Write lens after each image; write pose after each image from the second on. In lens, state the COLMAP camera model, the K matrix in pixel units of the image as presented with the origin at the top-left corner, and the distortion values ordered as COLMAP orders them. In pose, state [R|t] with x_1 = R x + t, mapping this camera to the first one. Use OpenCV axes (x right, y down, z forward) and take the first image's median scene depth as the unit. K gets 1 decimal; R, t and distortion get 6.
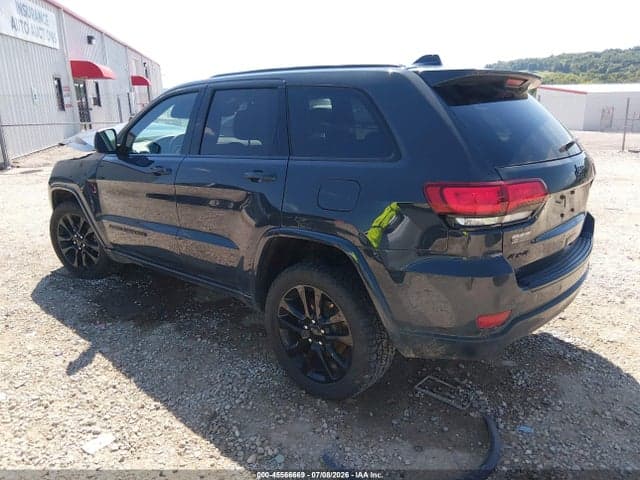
lens RADIAL K [[492.2, 0, 320.0], [0, 492.2, 240.0], [0, 0, 1]] dist [0.105455, -0.157310]
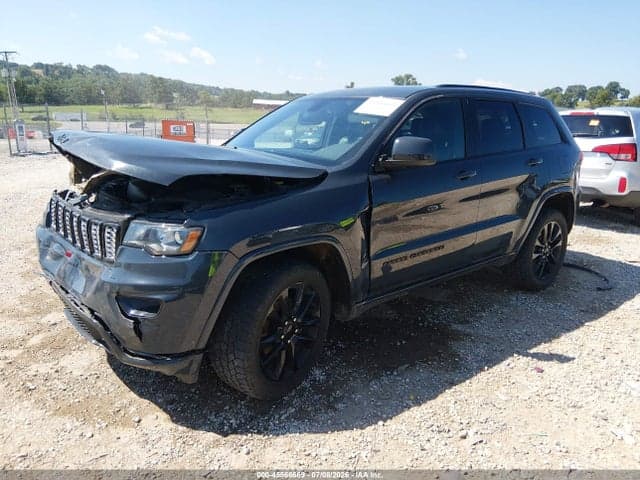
lens RADIAL K [[492.2, 0, 320.0], [0, 492.2, 240.0], [0, 0, 1]] dist [0.105455, -0.157310]
pose [[0.135439, -0.229903, 0.963743, -1.345722], [0.237780, 0.951821, 0.193643, -0.272377], [-0.961830, 0.202932, 0.183580, 1.102476]]
